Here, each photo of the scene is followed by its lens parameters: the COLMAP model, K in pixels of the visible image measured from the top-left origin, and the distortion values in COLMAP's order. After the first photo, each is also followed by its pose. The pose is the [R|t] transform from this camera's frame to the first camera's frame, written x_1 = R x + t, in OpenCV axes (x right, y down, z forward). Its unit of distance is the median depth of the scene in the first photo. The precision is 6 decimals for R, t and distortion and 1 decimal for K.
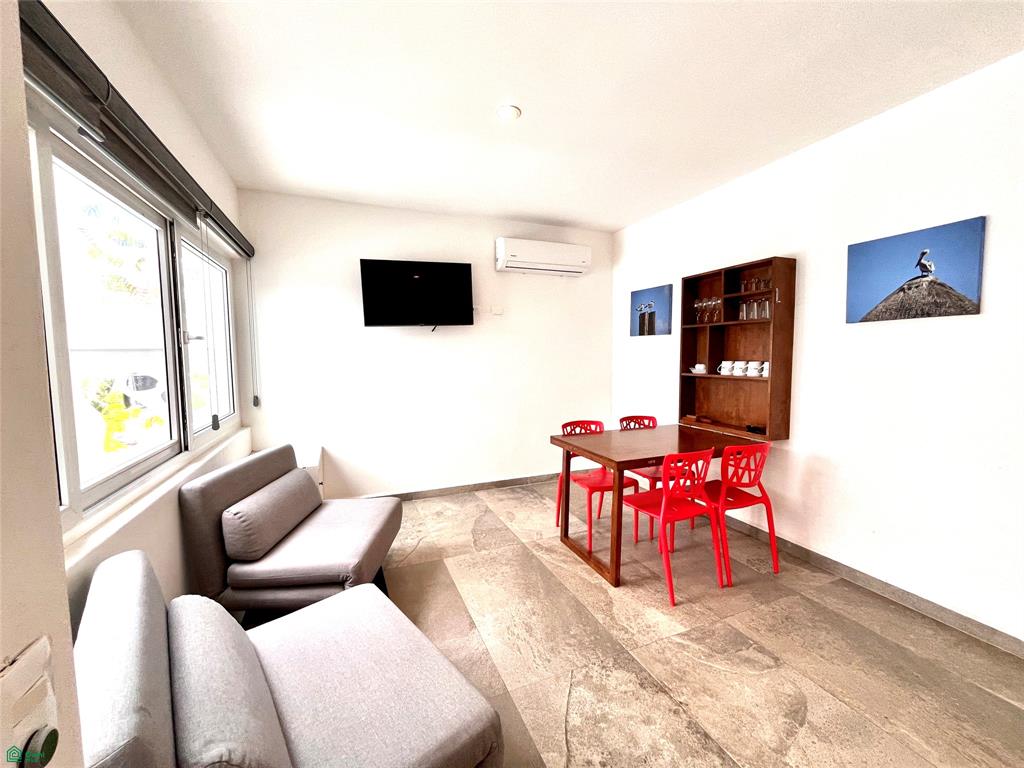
lens RADIAL K [[415.5, 0, 510.2], [0, 415.5, 383.9], [0, 0, 1]] dist [-0.001783, 0.000126]
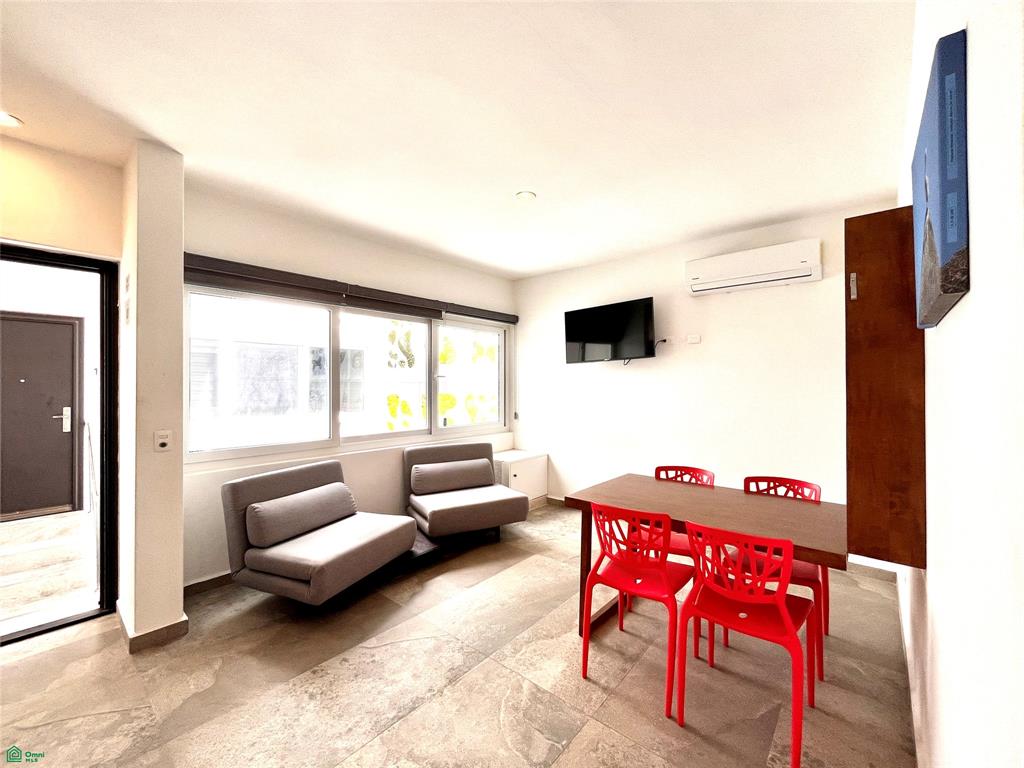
lens RADIAL K [[415.5, 0, 510.2], [0, 415.5, 383.9], [0, 0, 1]] dist [-0.001783, 0.000126]
pose [[0.456133, 0.004655, -0.889899, 1.029718], [-0.066682, 0.997354, -0.028961, -0.041546], [0.887410, 0.072550, 0.455236, 0.396490]]
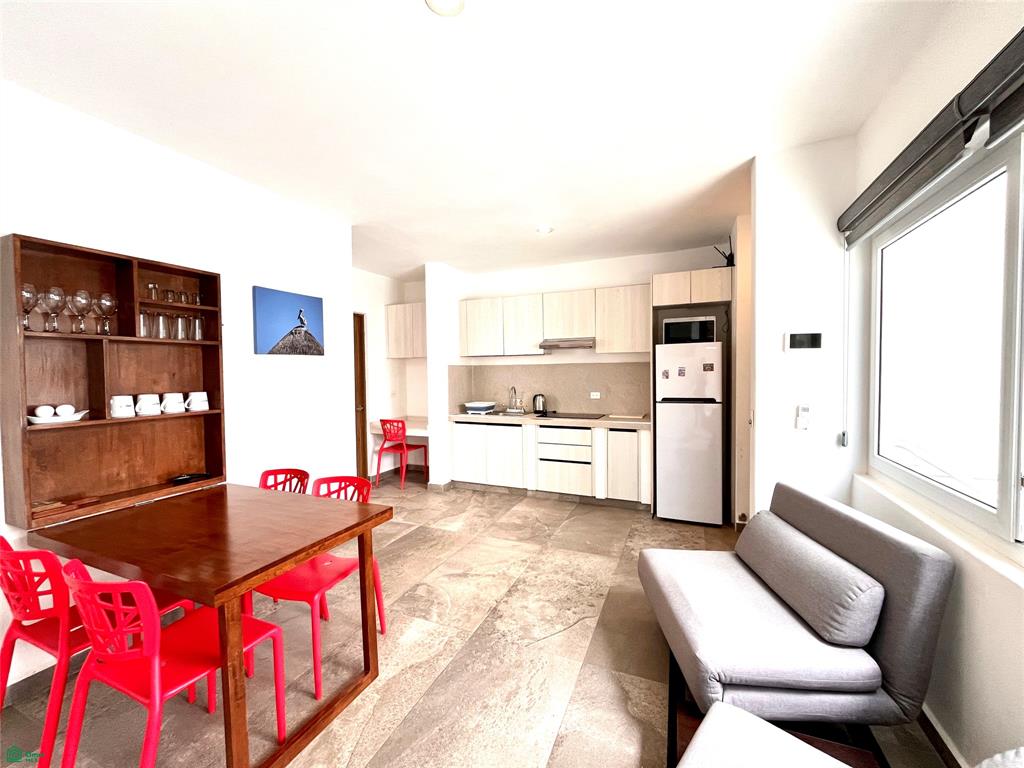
lens RADIAL K [[415.5, 0, 510.2], [0, 415.5, 383.9], [0, 0, 1]] dist [-0.001783, 0.000126]
pose [[-0.703455, -0.006915, 0.710706, -0.488713], [0.069688, 0.994463, 0.078653, -0.107811], [-0.707315, 0.104856, -0.699078, 1.333799]]
